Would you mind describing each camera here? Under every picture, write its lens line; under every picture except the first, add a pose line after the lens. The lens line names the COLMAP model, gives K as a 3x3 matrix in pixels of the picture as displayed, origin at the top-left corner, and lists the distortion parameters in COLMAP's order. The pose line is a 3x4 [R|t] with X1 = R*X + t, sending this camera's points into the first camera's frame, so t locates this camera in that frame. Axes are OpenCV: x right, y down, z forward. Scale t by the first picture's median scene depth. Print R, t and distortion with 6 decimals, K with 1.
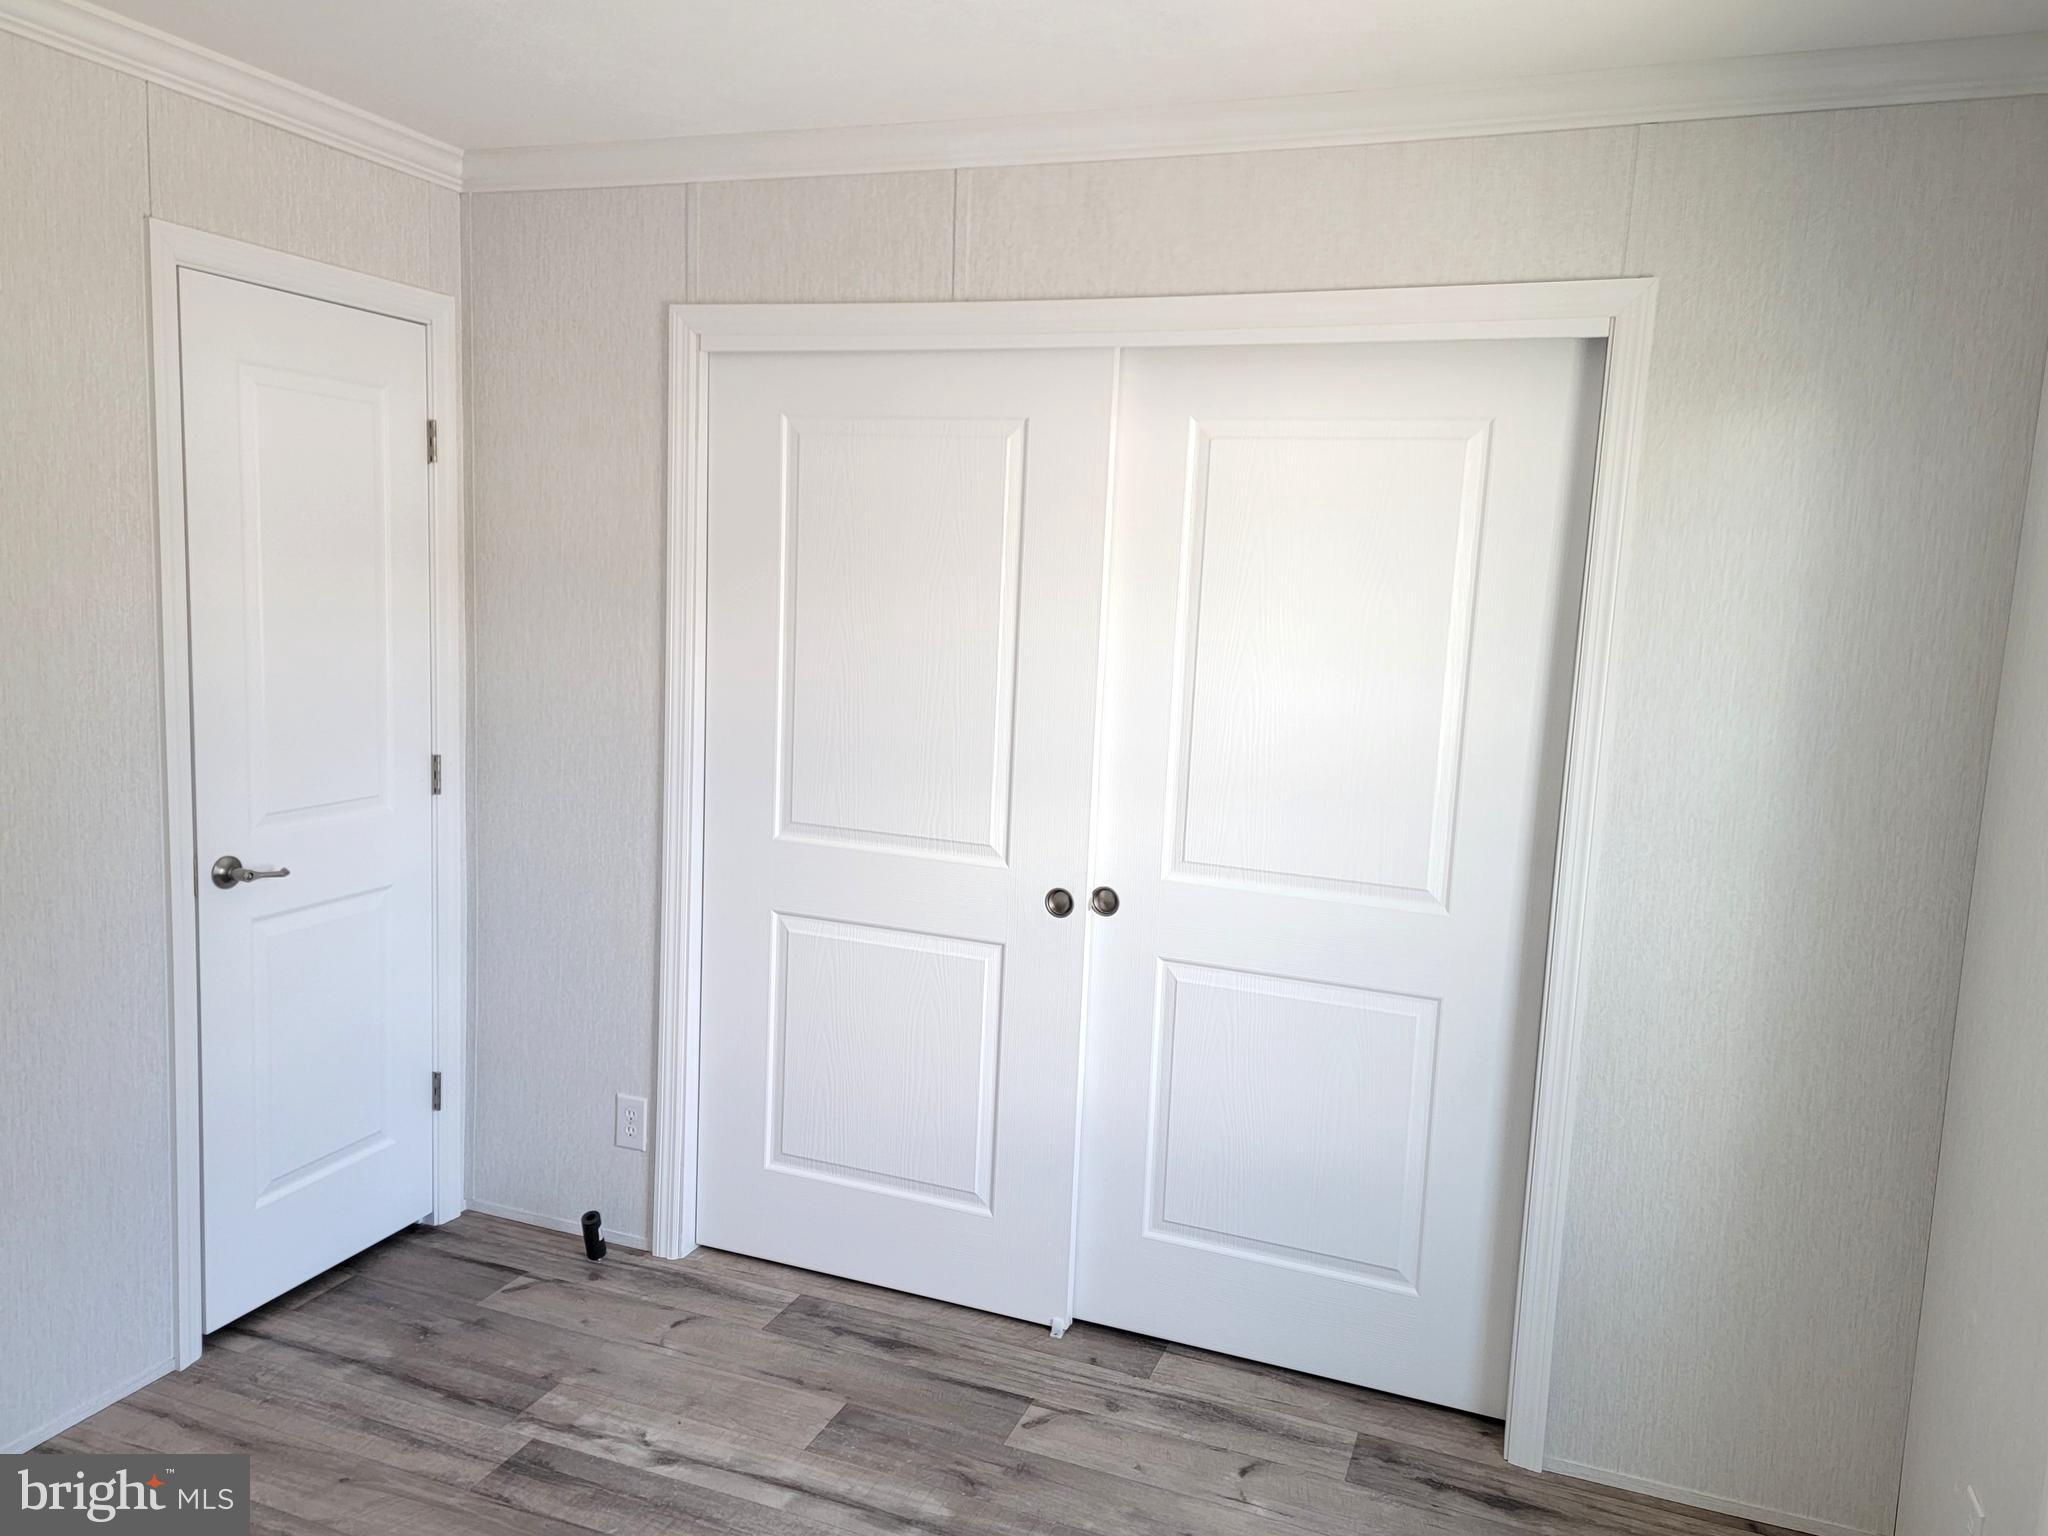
lens RADIAL K [[1485.3, 0, 1029.3], [0, 1485.3, 749.0], [0, 0, 1]] dist [0.079459, -0.064821]
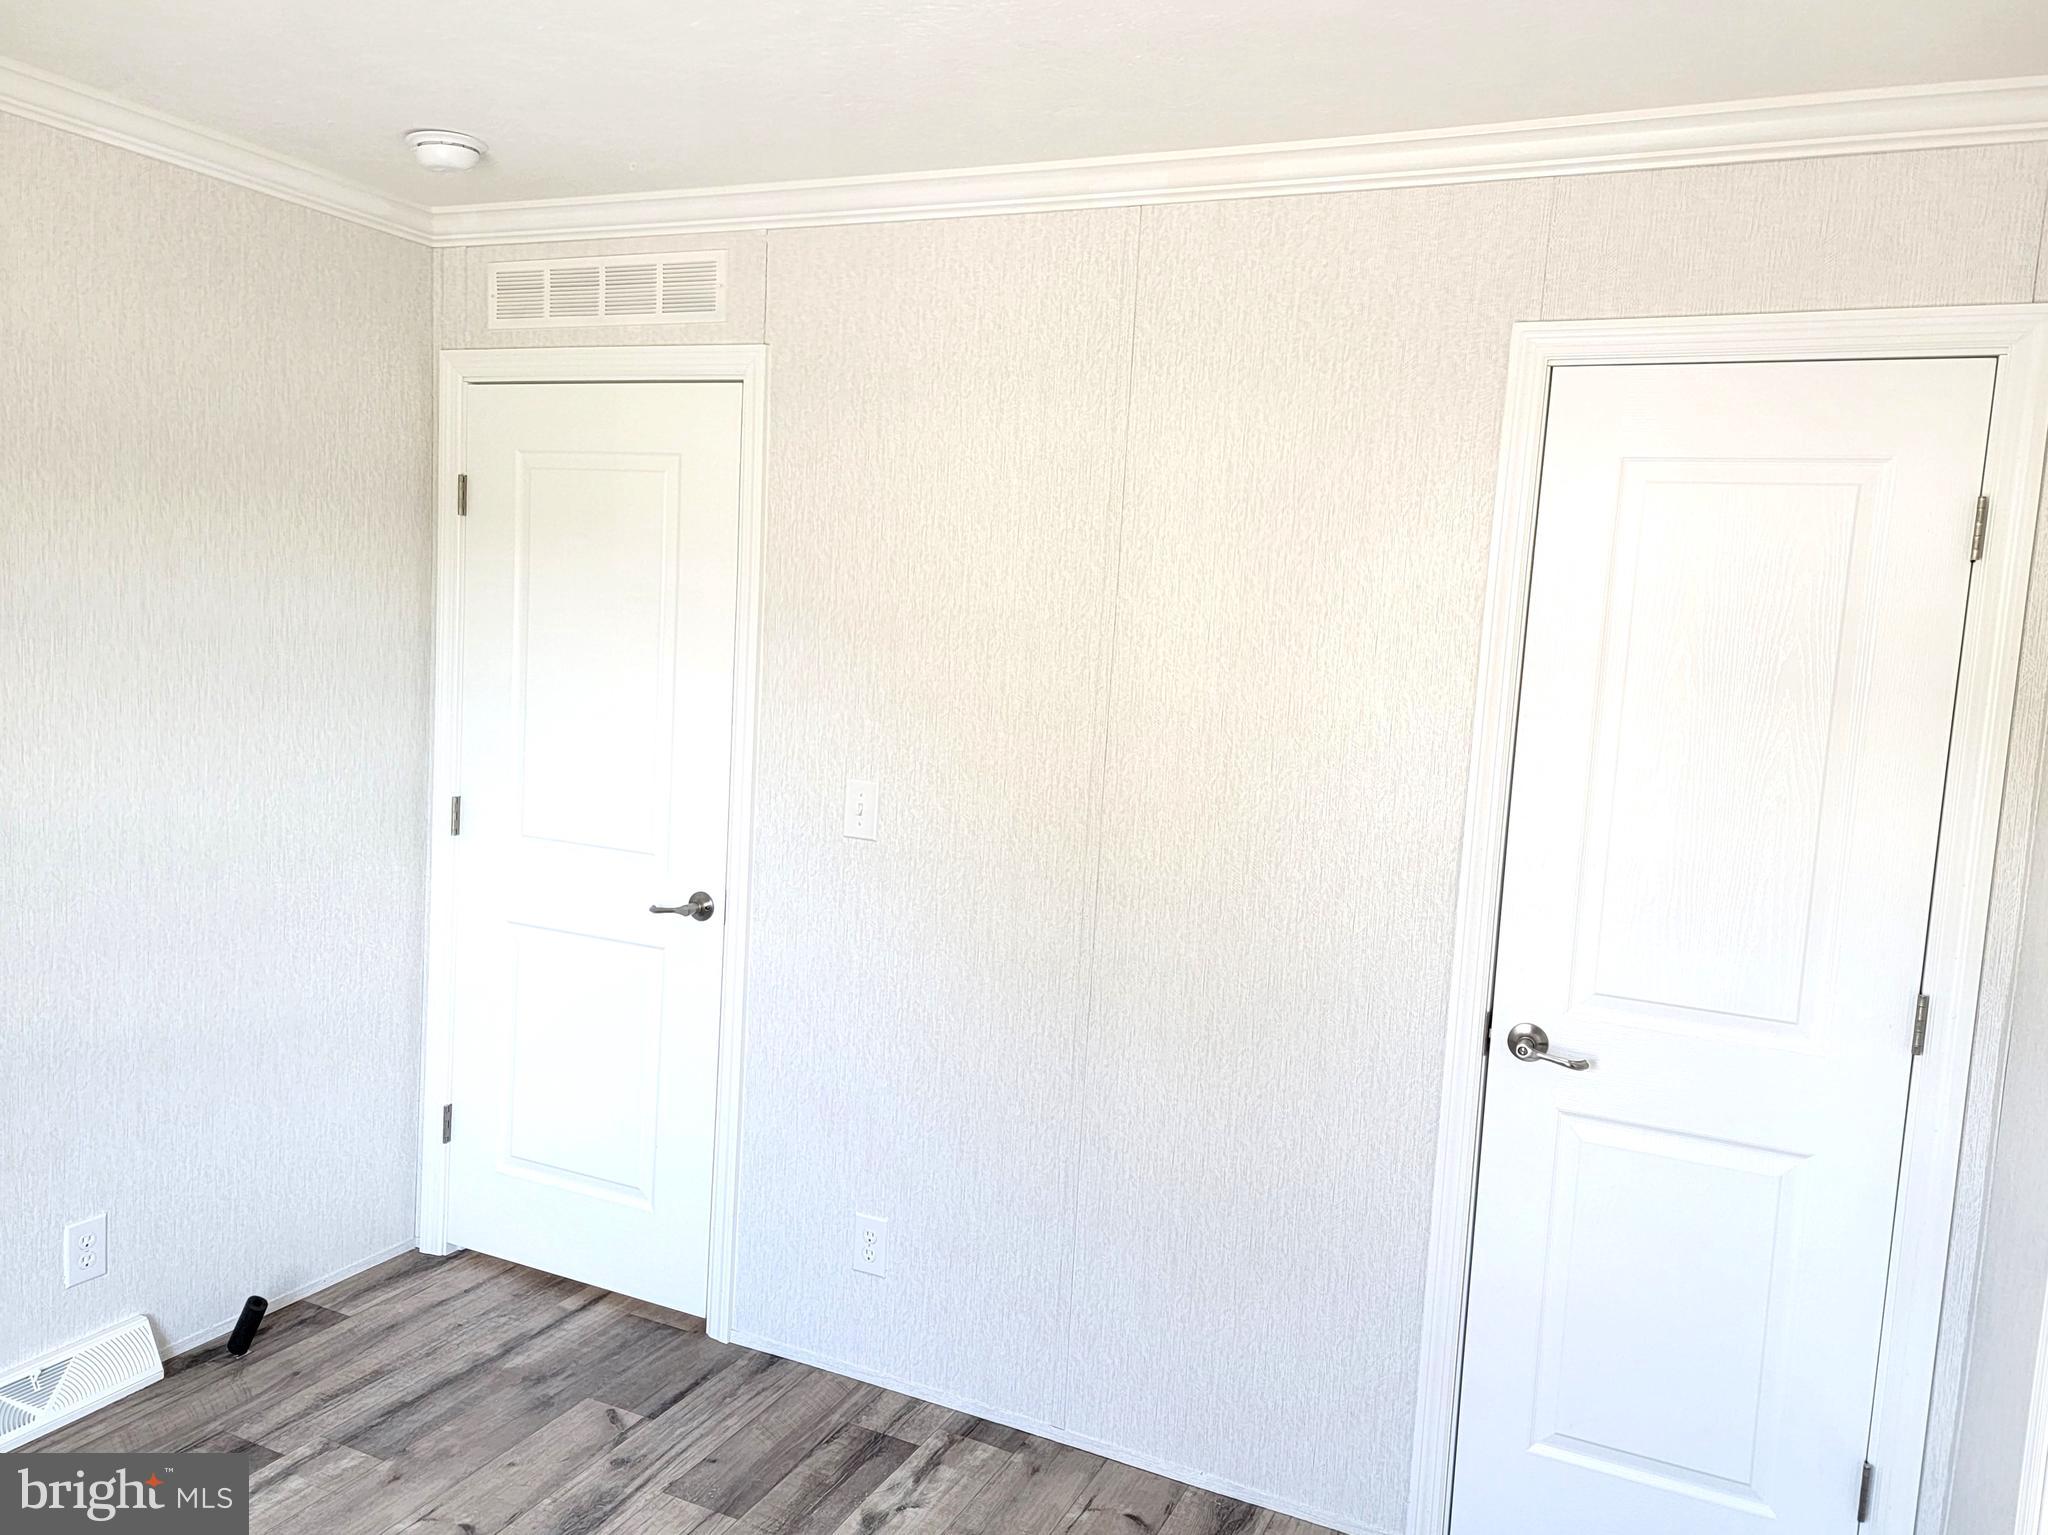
lens RADIAL K [[1485.3, 0, 1029.3], [0, 1485.3, 748.5], [0, 0, 1]] dist [0.079459, -0.064821]
pose [[-0.074978, 0.037780, -0.996469, 0.611382], [-0.177078, 0.982896, 0.050590, -0.147710], [0.981337, 0.180246, -0.067006, 1.411229]]
